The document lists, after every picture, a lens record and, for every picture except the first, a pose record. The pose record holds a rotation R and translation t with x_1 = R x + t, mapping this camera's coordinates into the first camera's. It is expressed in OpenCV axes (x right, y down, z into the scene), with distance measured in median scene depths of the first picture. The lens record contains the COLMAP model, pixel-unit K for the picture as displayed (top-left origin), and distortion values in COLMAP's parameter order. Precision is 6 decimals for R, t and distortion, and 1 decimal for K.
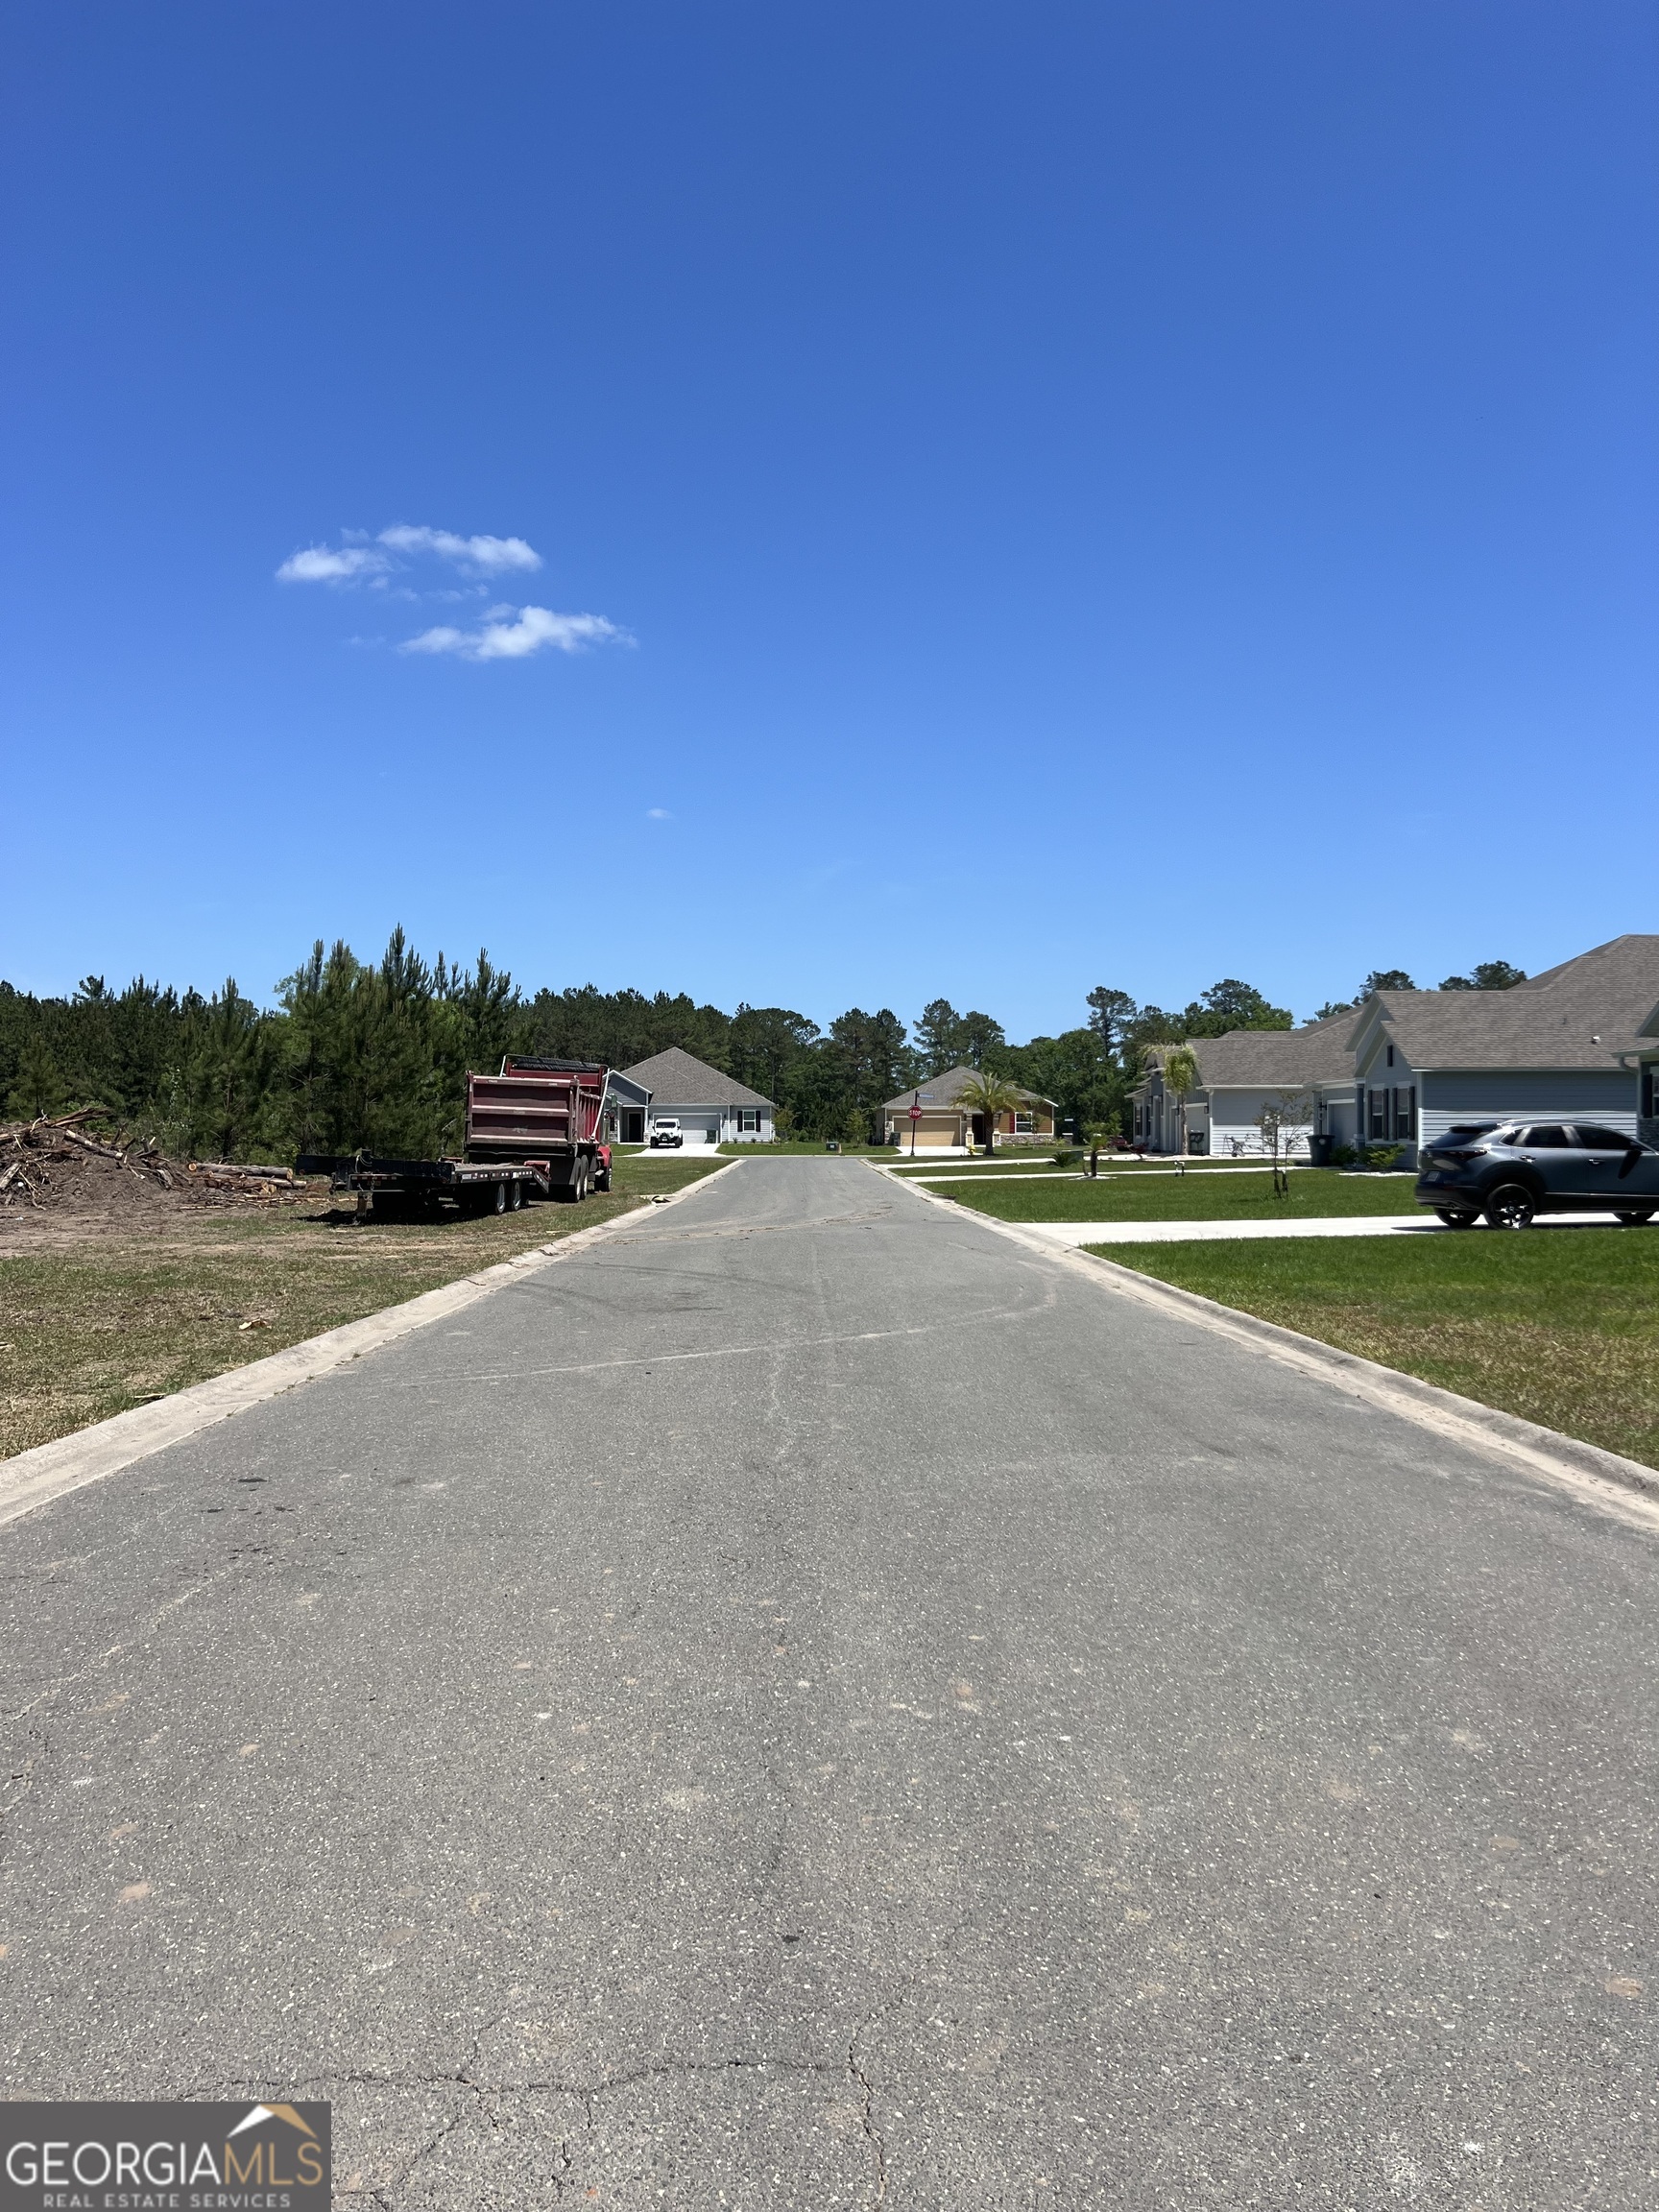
lens RADIAL K [[1684.7, 0, 828.6], [0, 1684.7, 1108.0], [0, 0, 1]] dist [-0.000163, 0.001198]
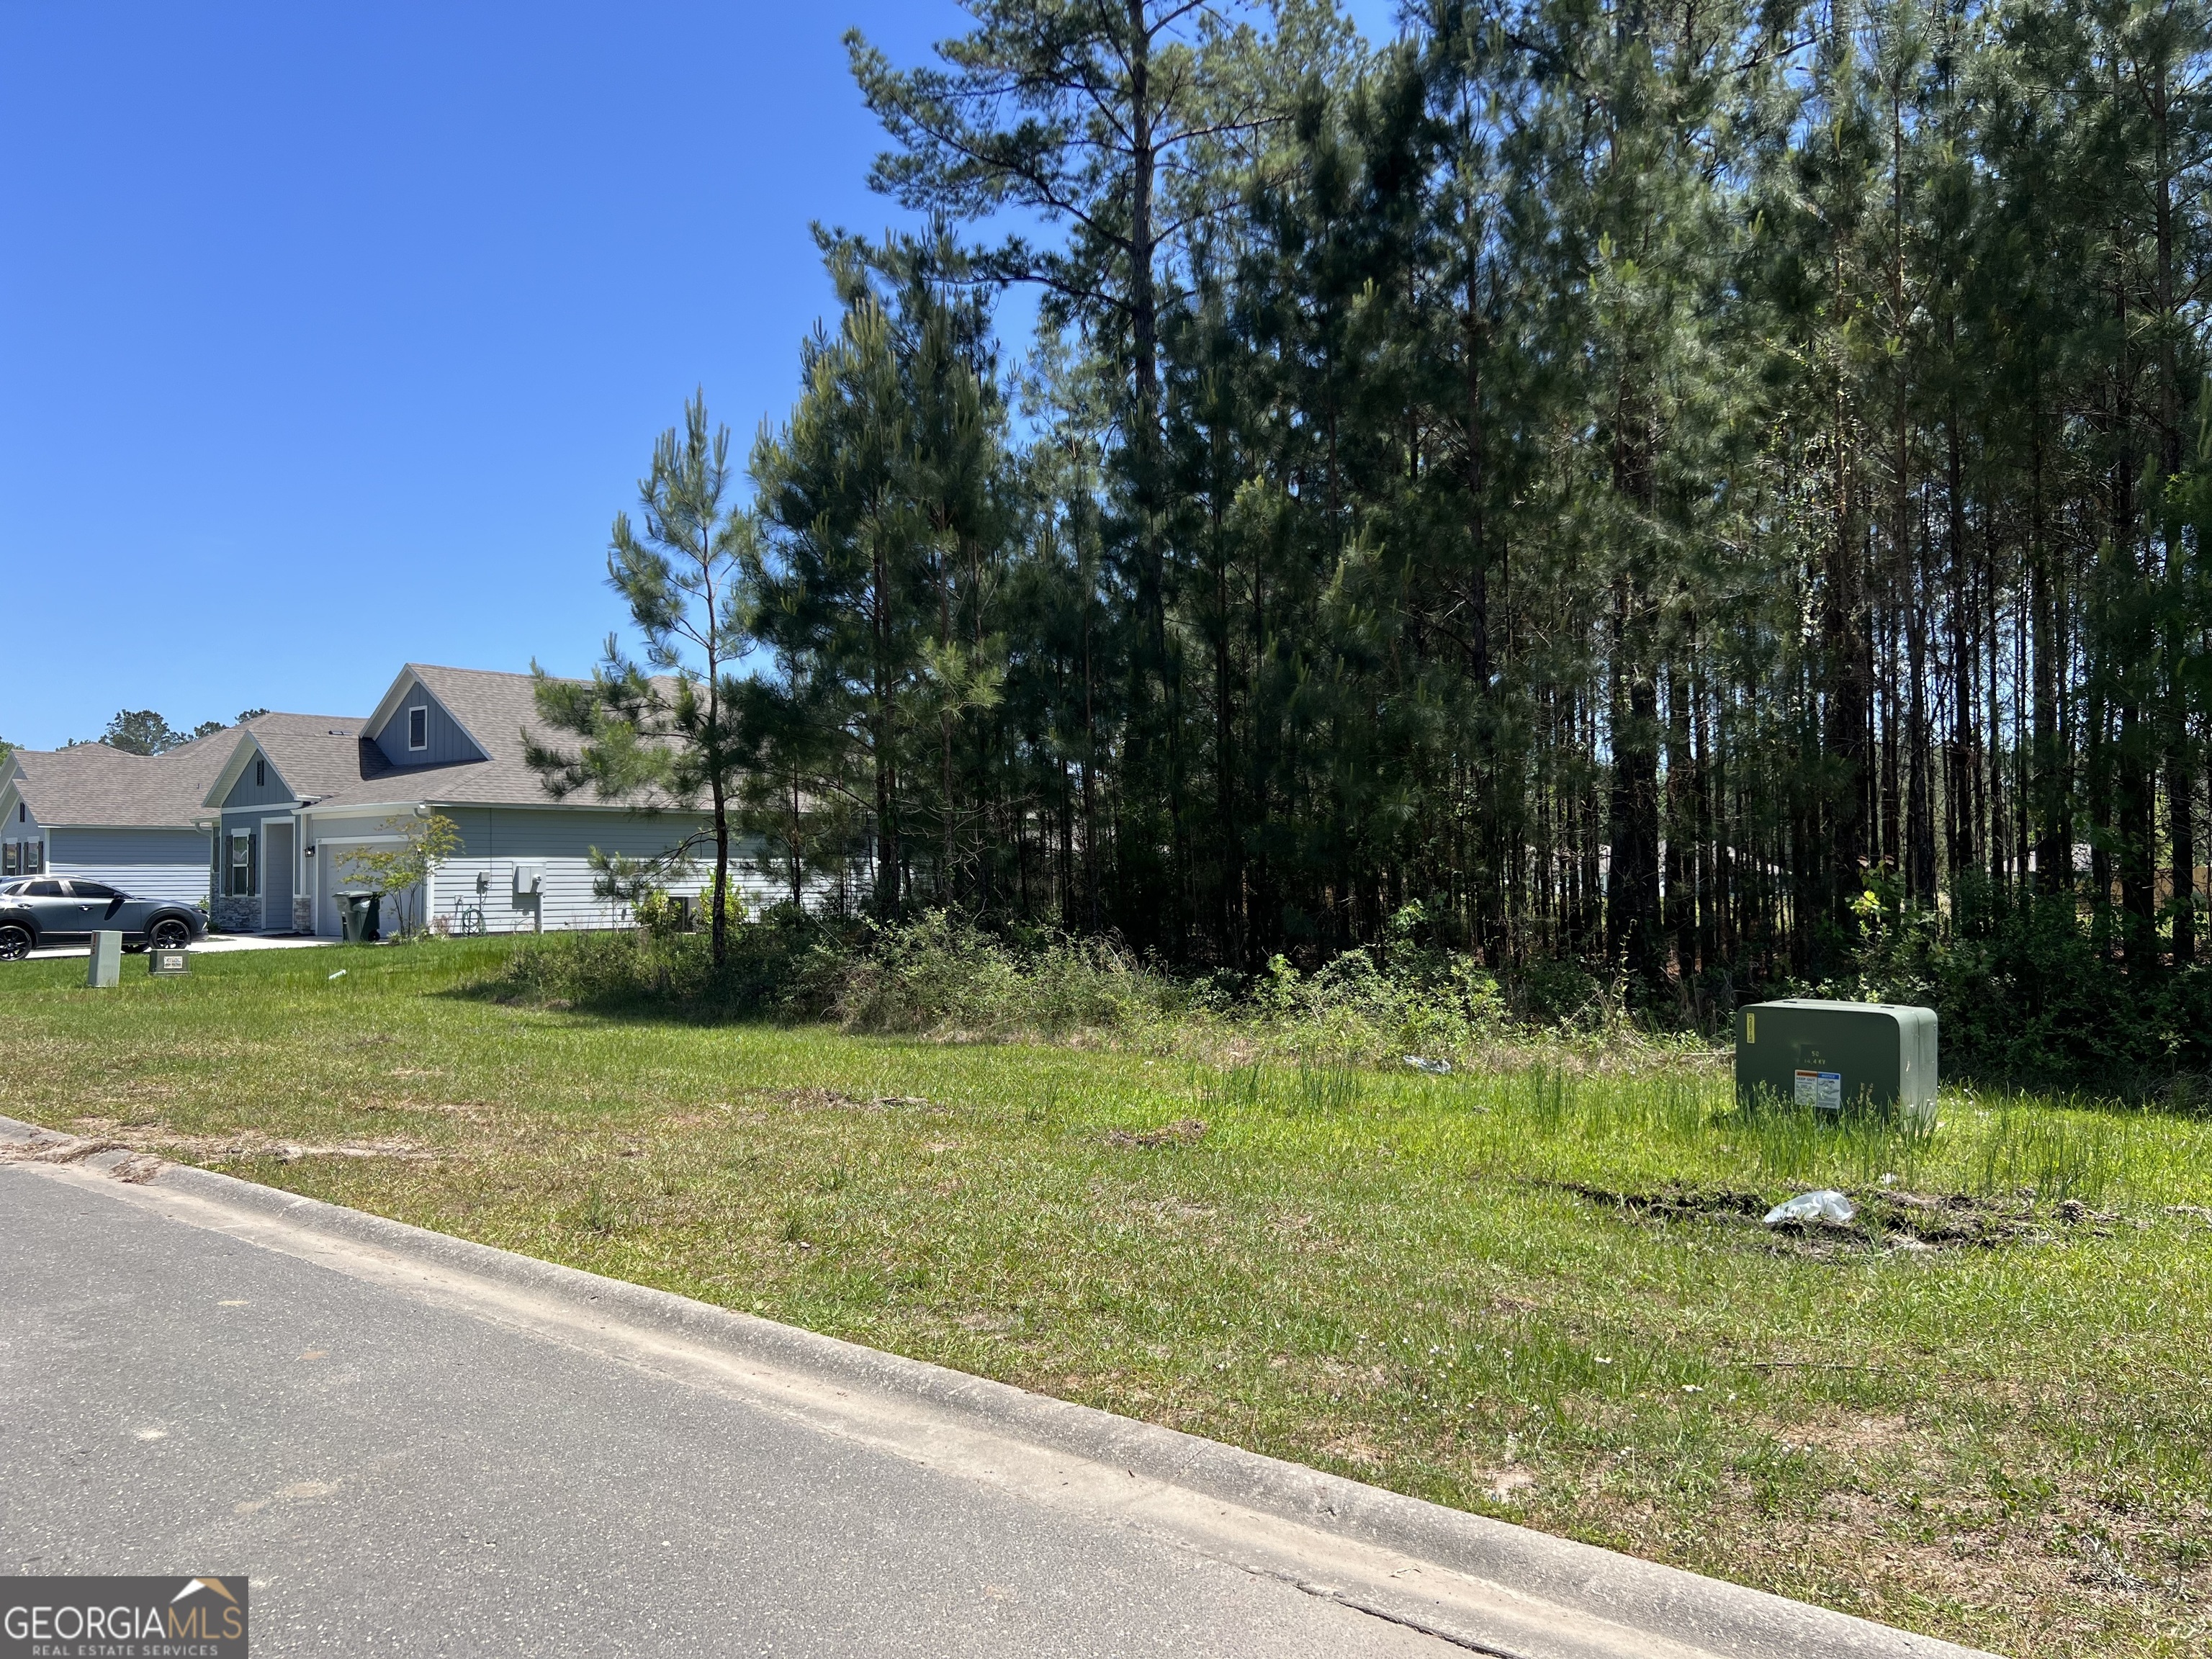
lens RADIAL K [[1684.7, 0, 1104.9], [0, 1684.7, 831.3], [0, 0, 1]] dist [-0.000163, 0.001198]
pose [[0.676732, 0.011174, 0.736144, 0.014093], [-0.001104, 0.999899, -0.014164, -0.004859], [-0.736228, 0.008773, 0.676676, -0.231817]]
